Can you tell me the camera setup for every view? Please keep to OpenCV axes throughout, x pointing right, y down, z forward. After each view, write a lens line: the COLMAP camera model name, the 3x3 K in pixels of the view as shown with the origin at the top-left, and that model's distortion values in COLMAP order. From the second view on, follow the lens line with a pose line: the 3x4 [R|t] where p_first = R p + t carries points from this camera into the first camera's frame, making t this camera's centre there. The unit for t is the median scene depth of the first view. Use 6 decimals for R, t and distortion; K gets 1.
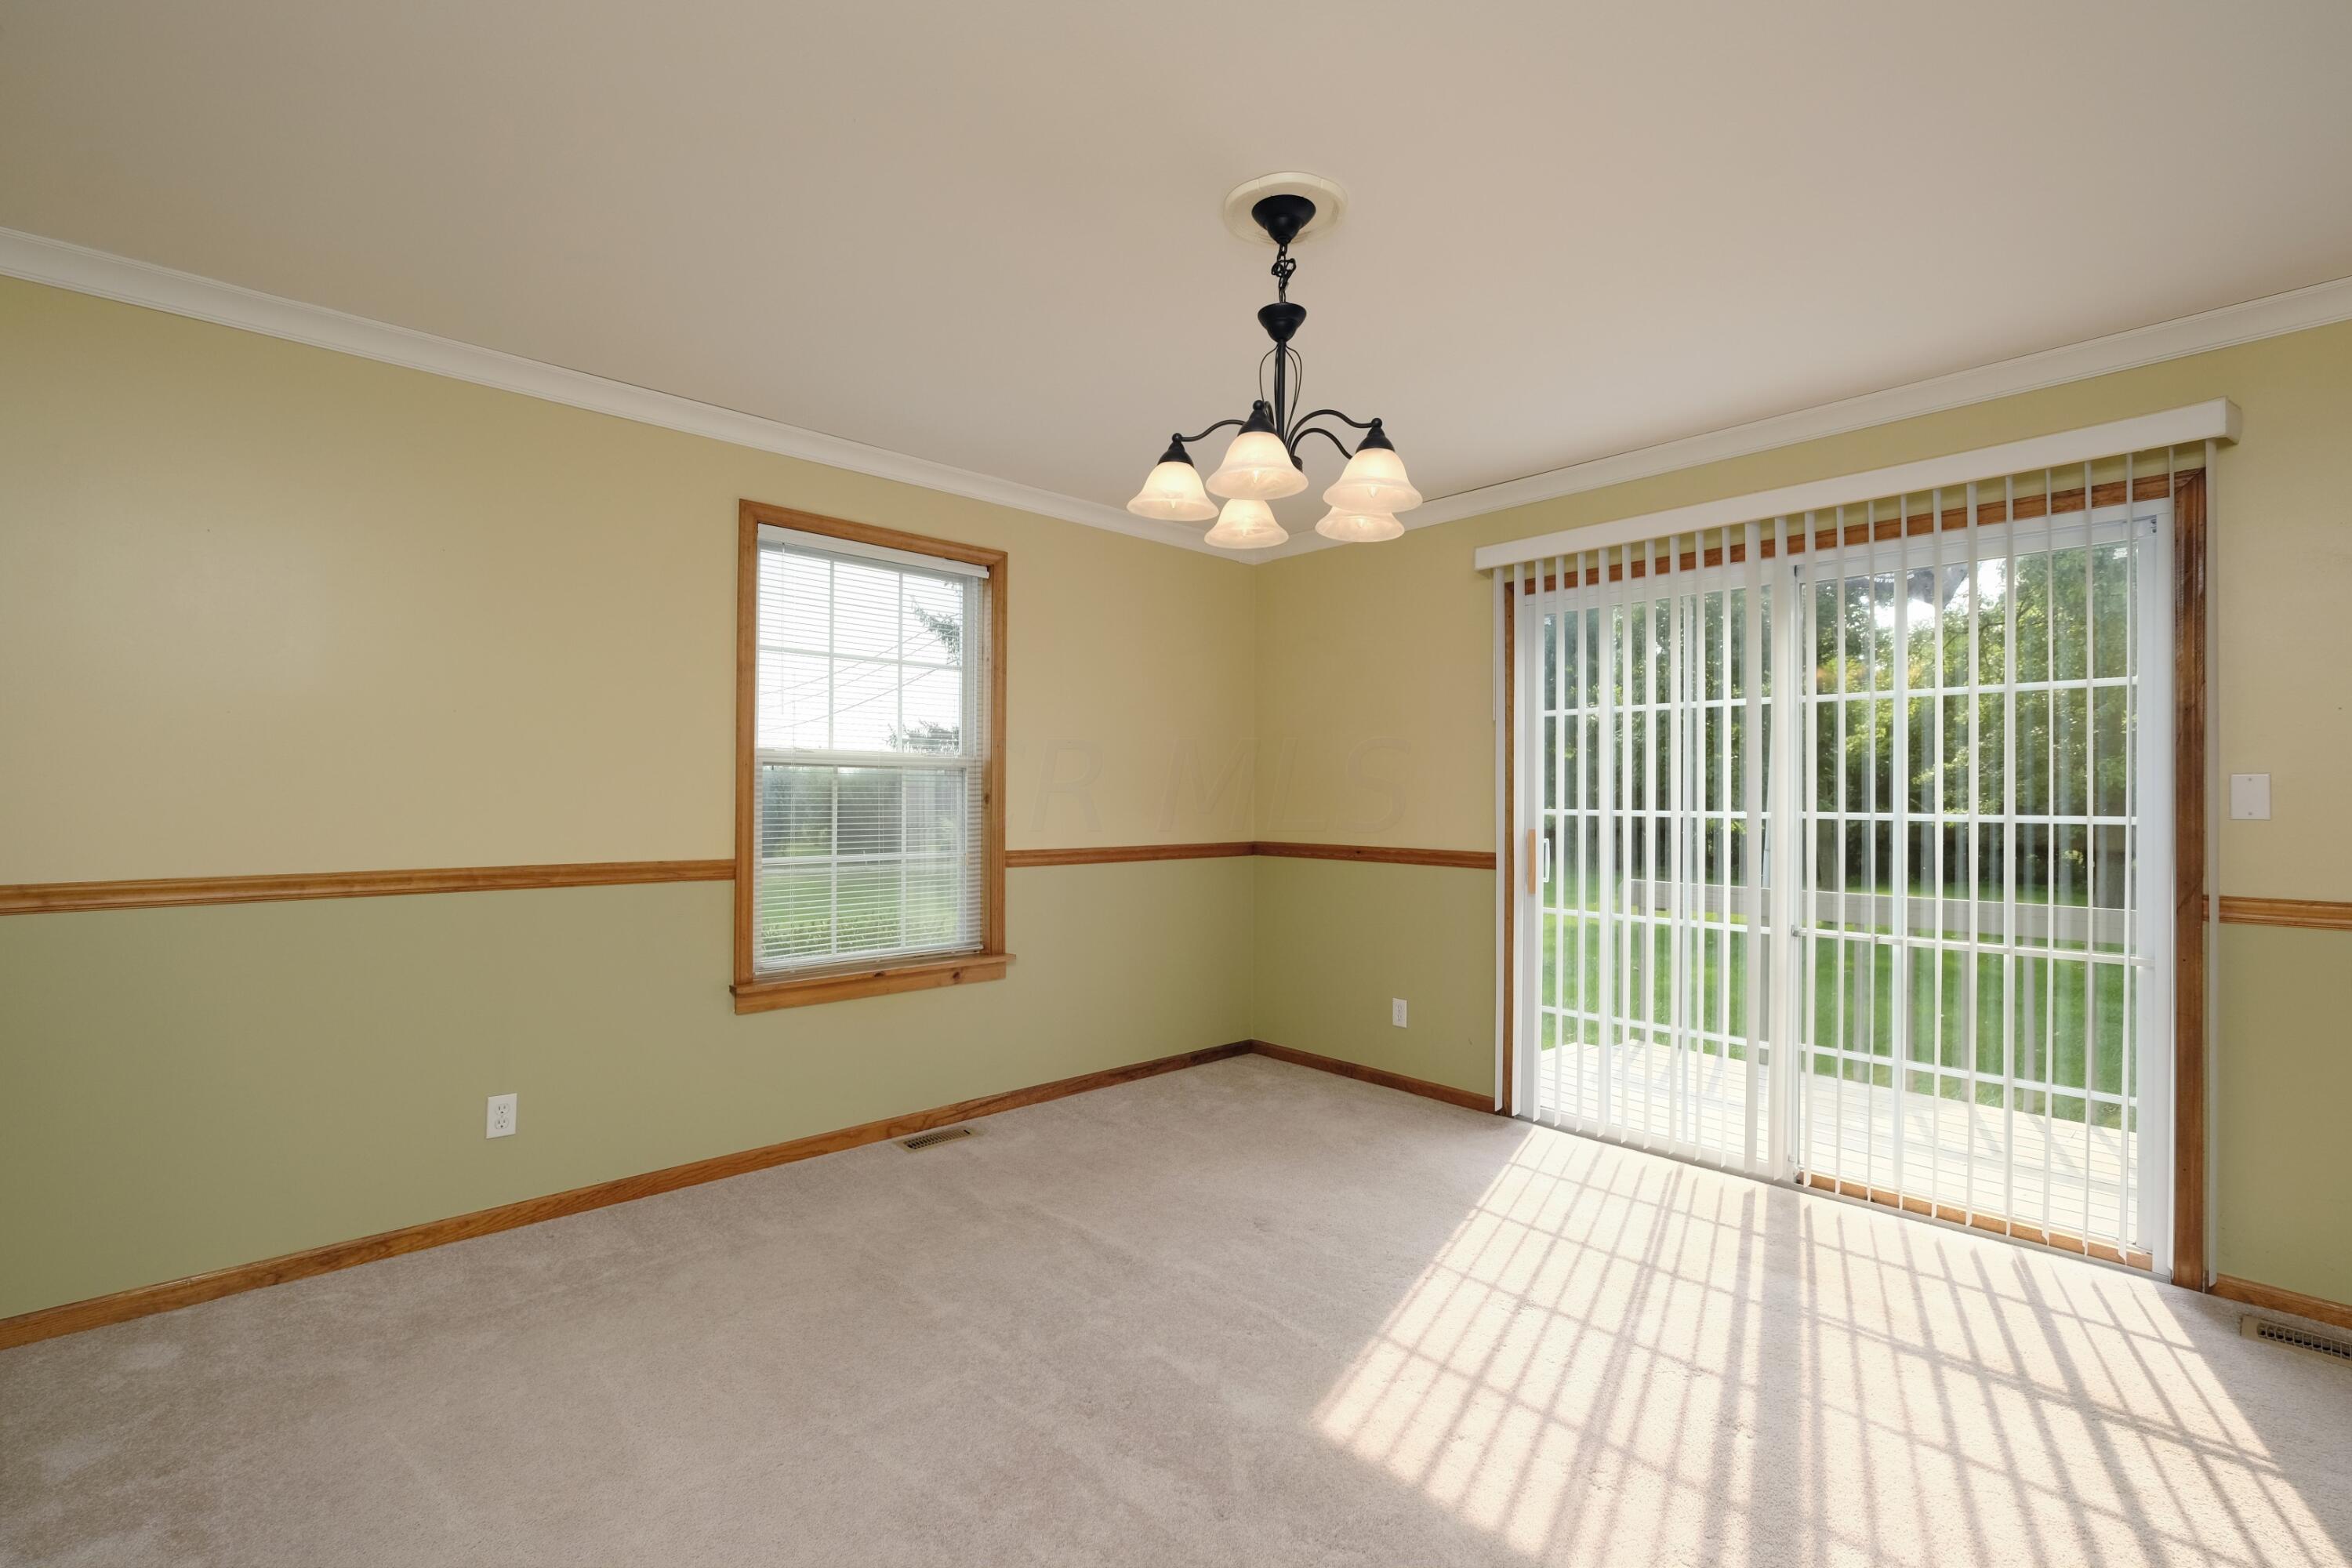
lens RADIAL K [[1020.1, 0, 1153.9], [0, 1020.1, 799.3], [0, 0, 1]] dist [-0.005668, 0.000370]
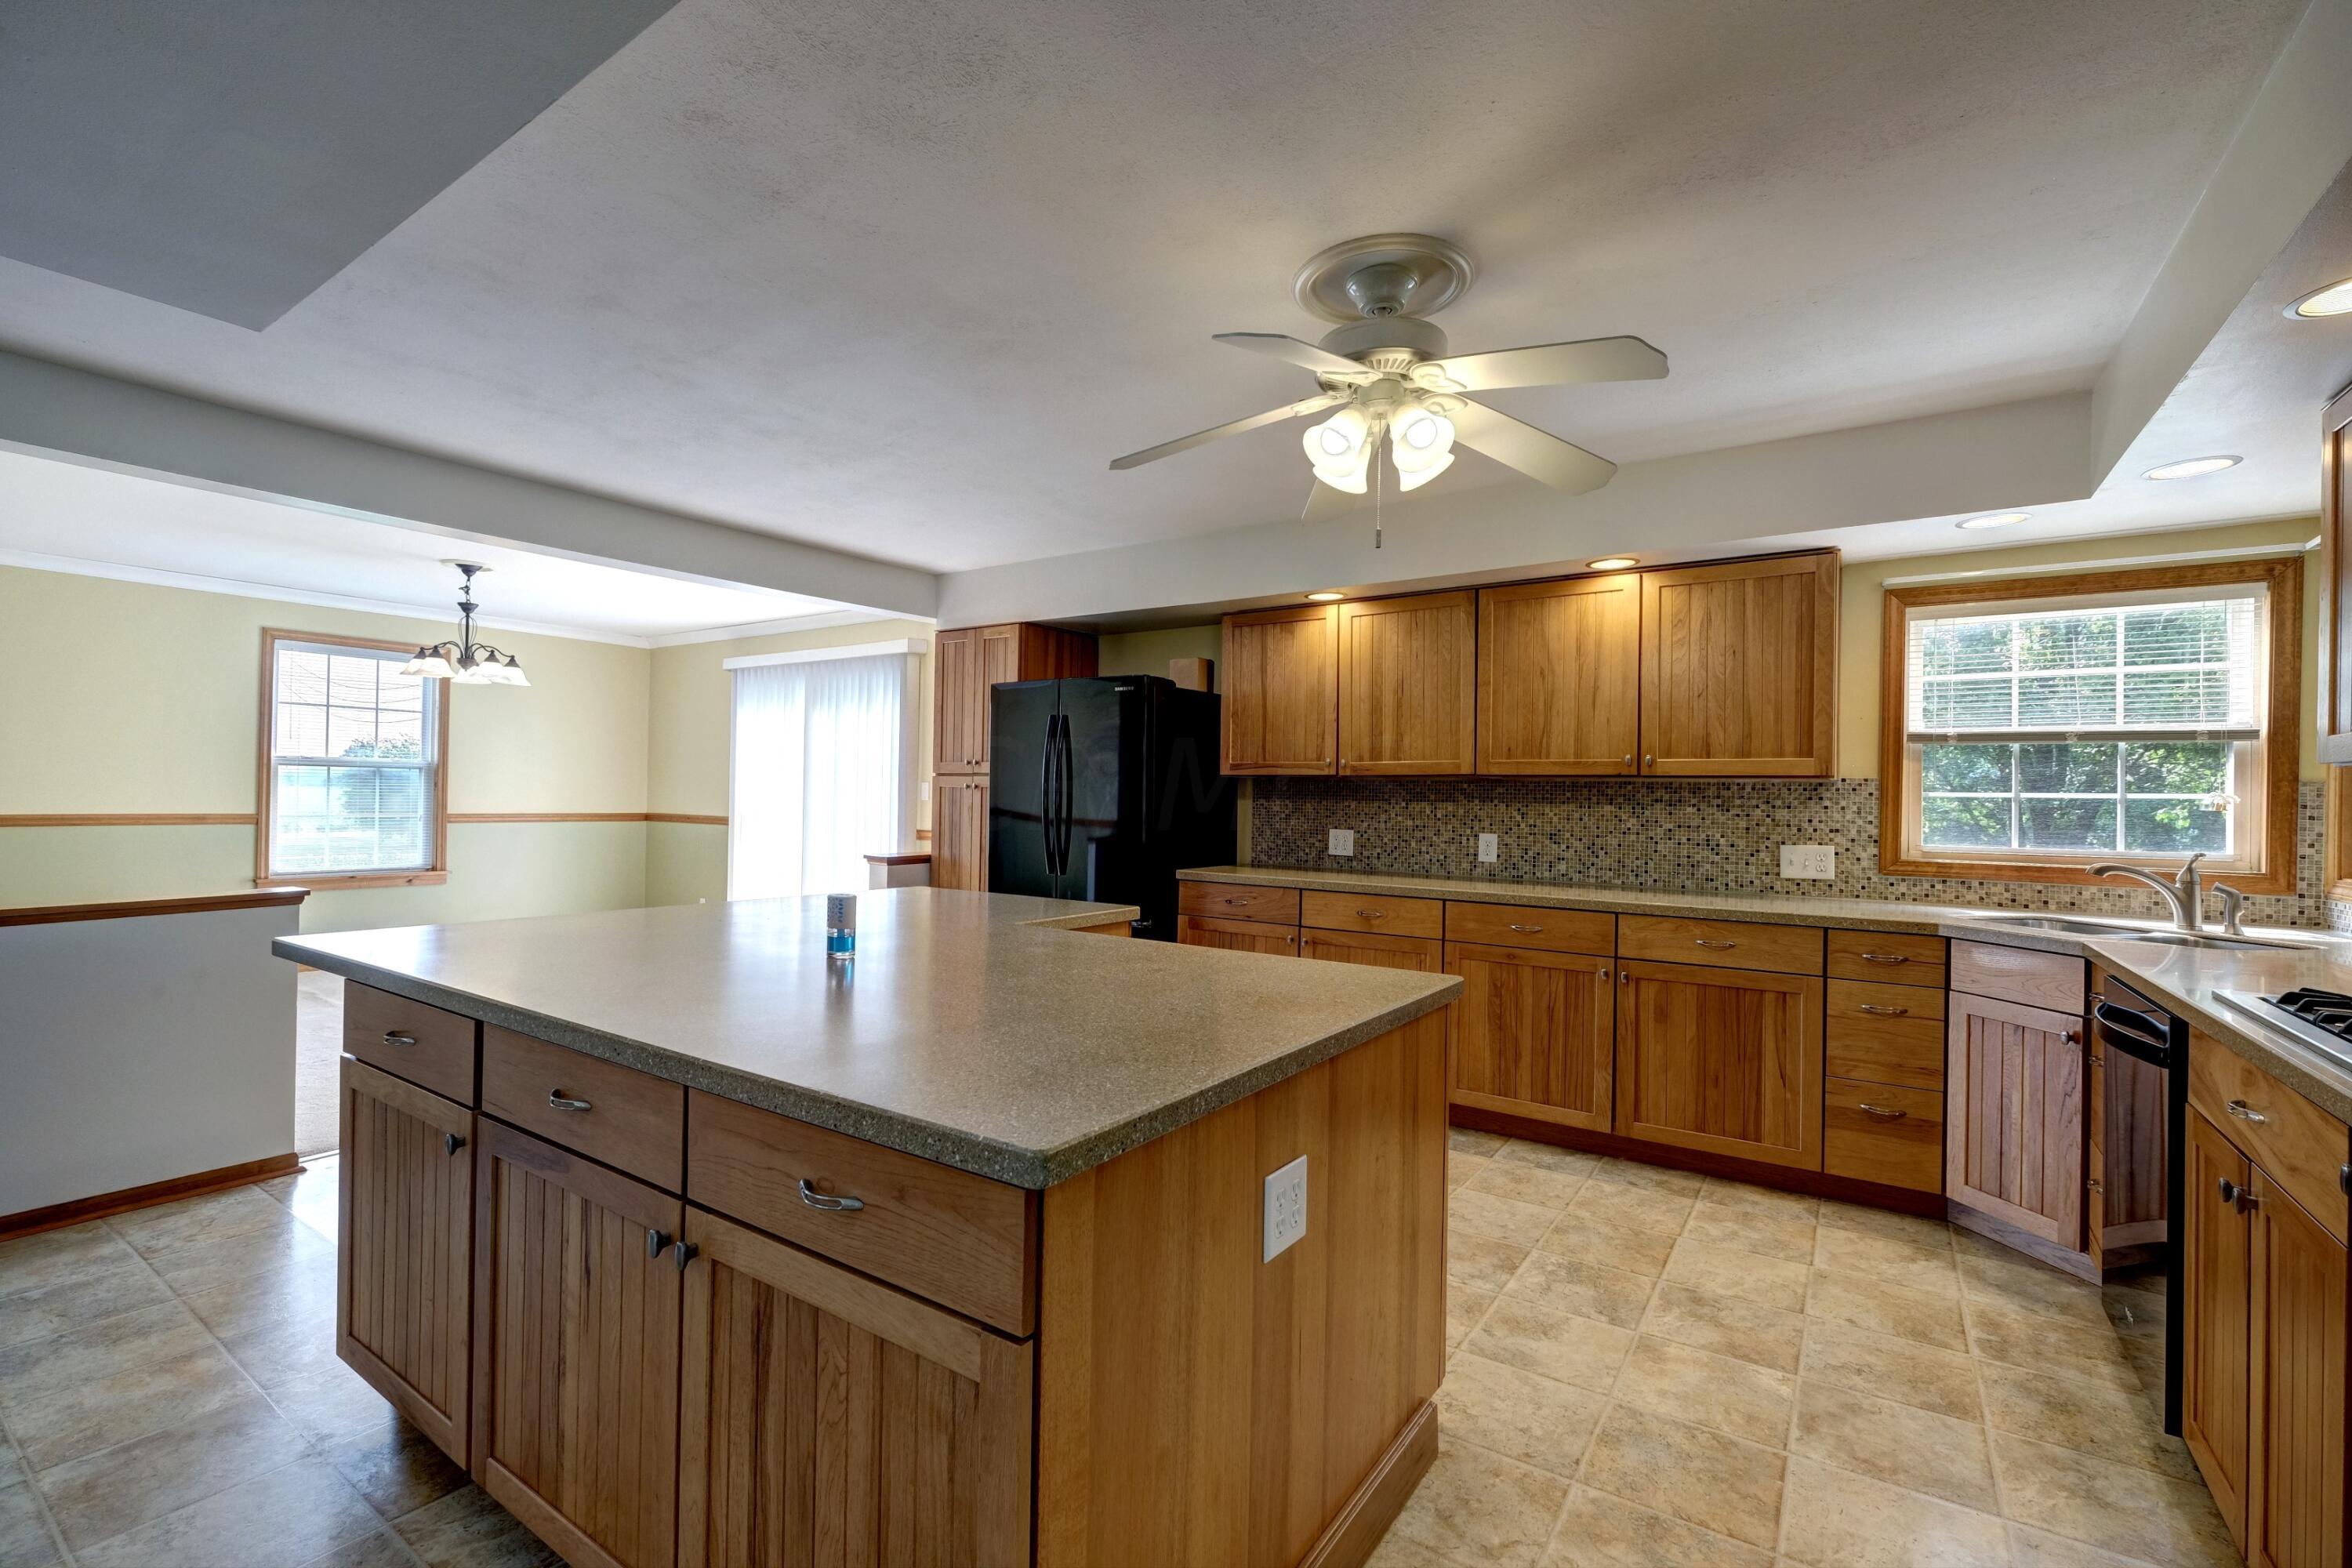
lens RADIAL K [[1020.1, 0, 1169.7], [0, 1020.1, 813.4], [0, 0, 1]] dist [-0.005668, 0.000370]
pose [[0.969681, 0.012886, 0.244034, 0.745798], [-0.018590, 0.999605, 0.021084, -0.012664], [-0.243666, -0.024981, 0.969537, -1.203510]]
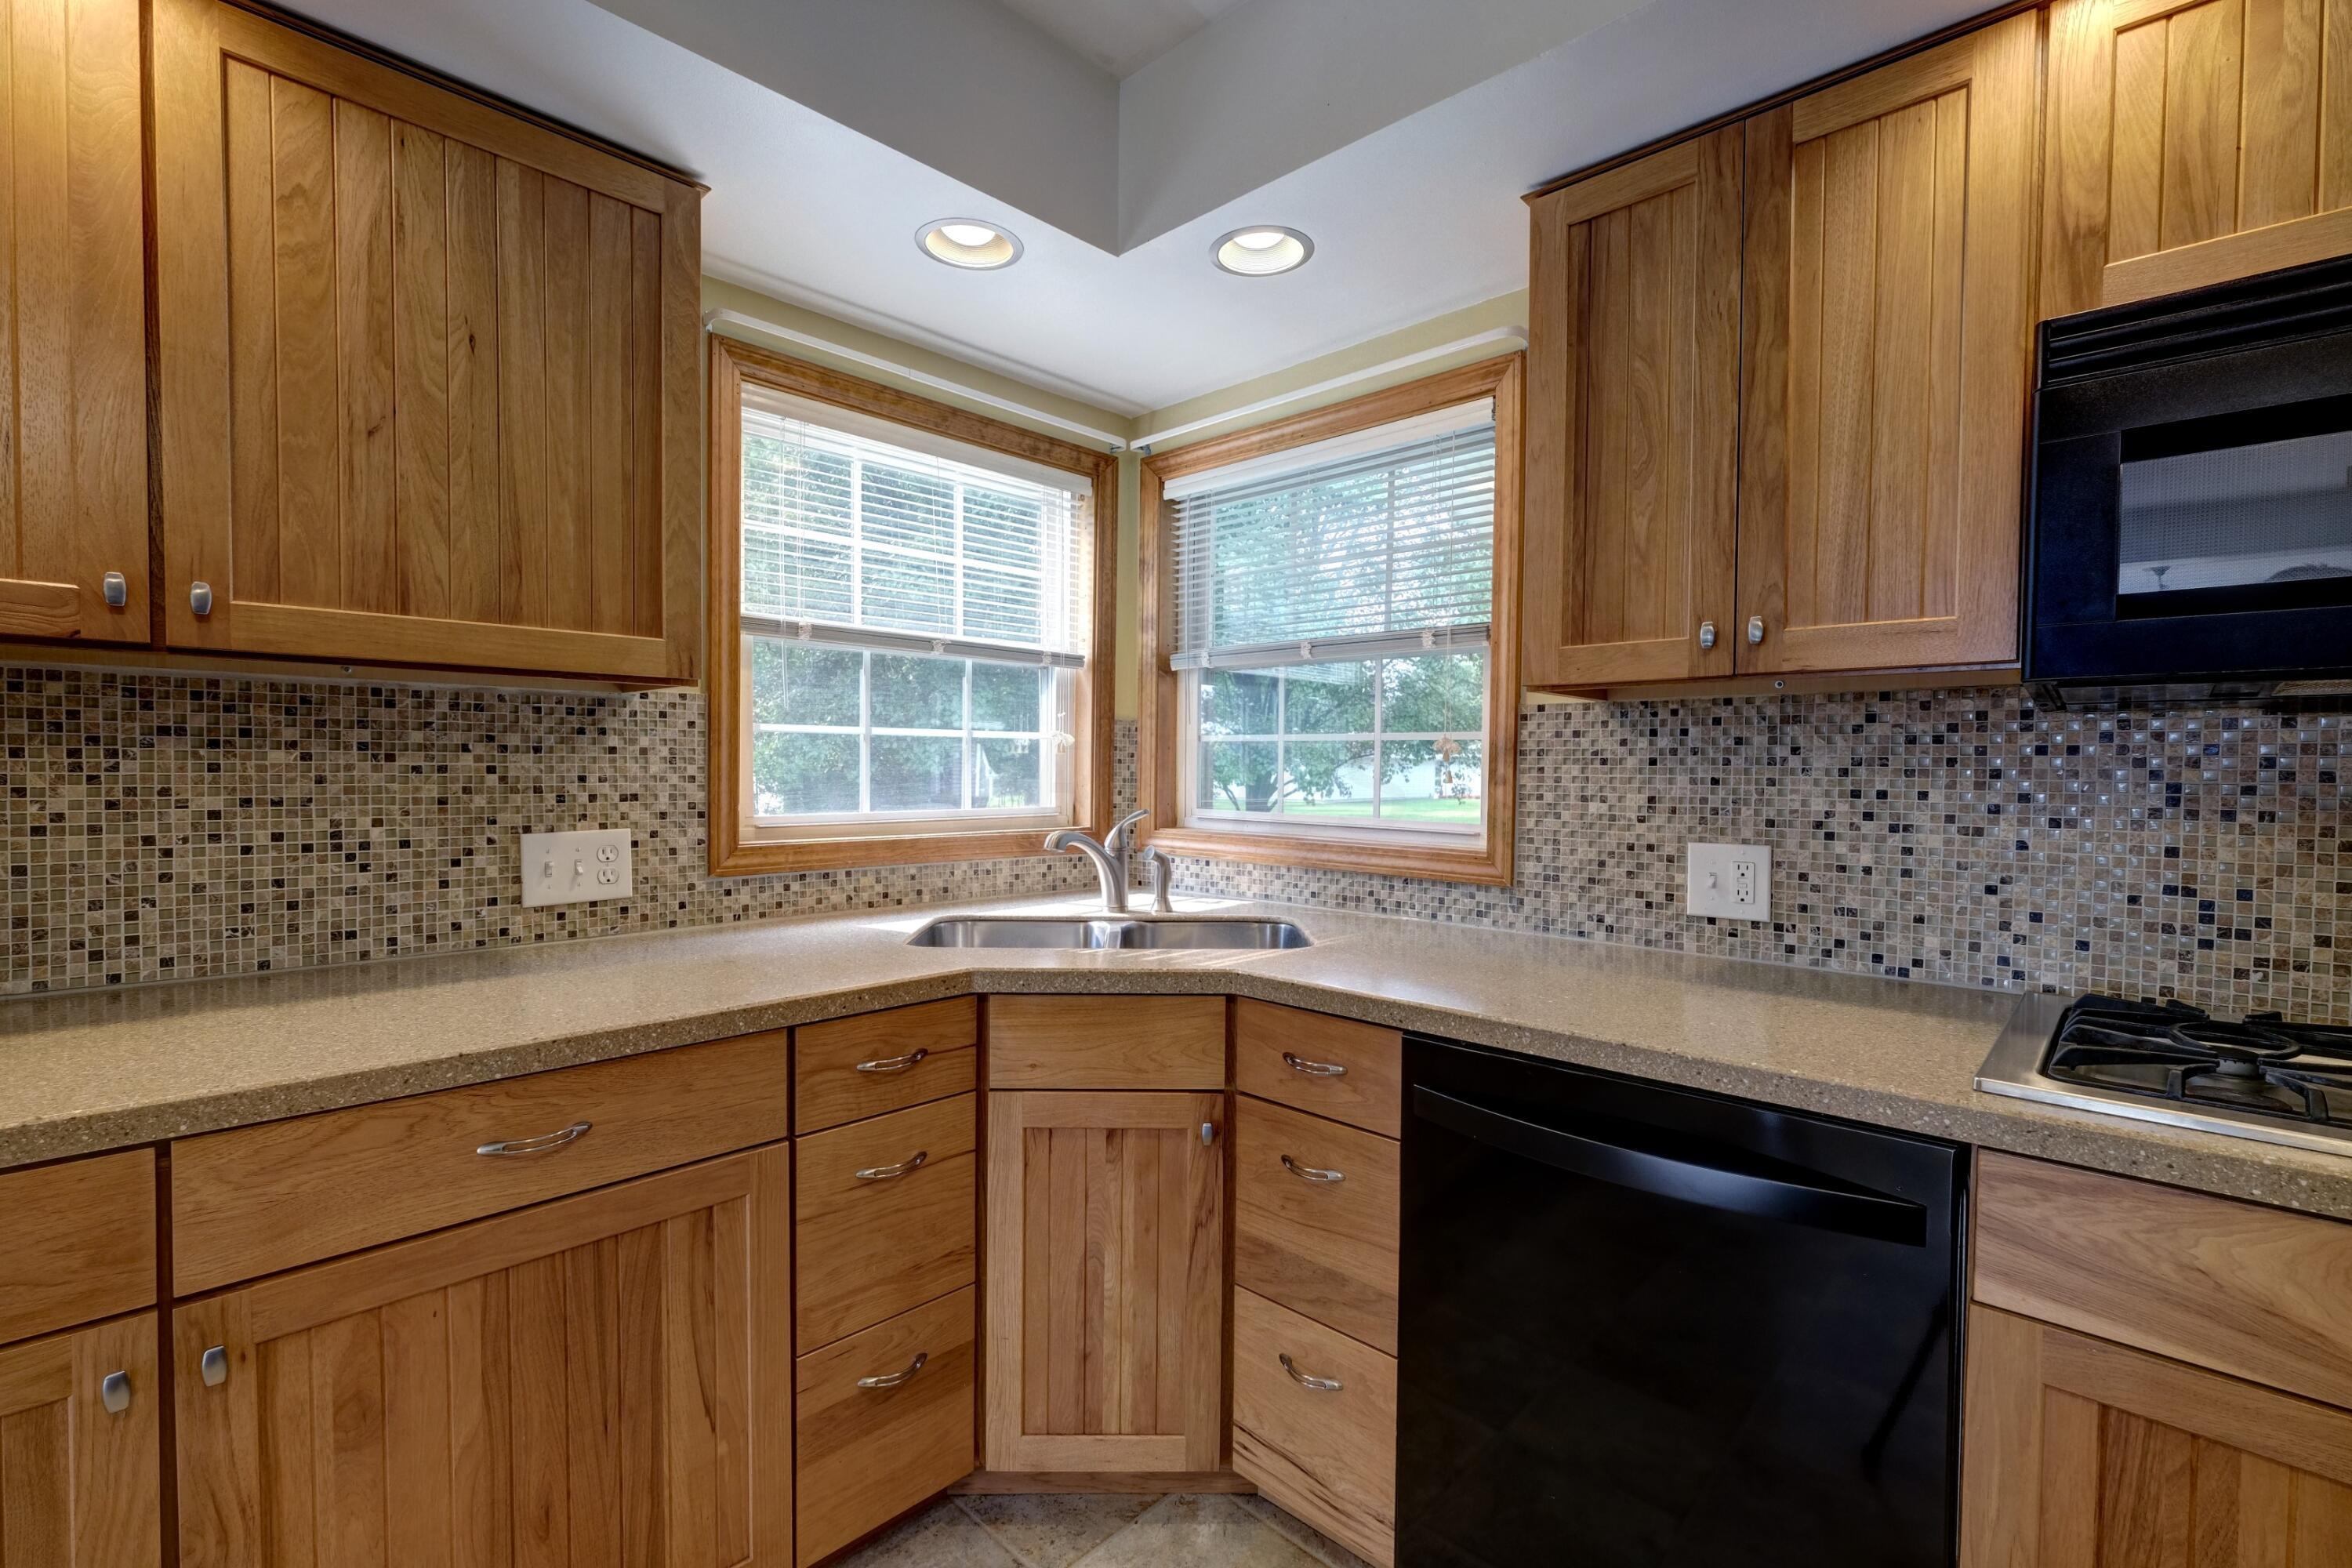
lens RADIAL K [[1020.1, 0, 1164.2], [0, 1020.1, 787.2], [0, 0, 1]] dist [-0.005668, 0.000370]
pose [[-0.077578, -0.019741, 0.996791, 1.140699], [-0.013591, 0.999732, 0.018742, -0.003747], [-0.996894, -0.012094, -0.077826, -0.570075]]
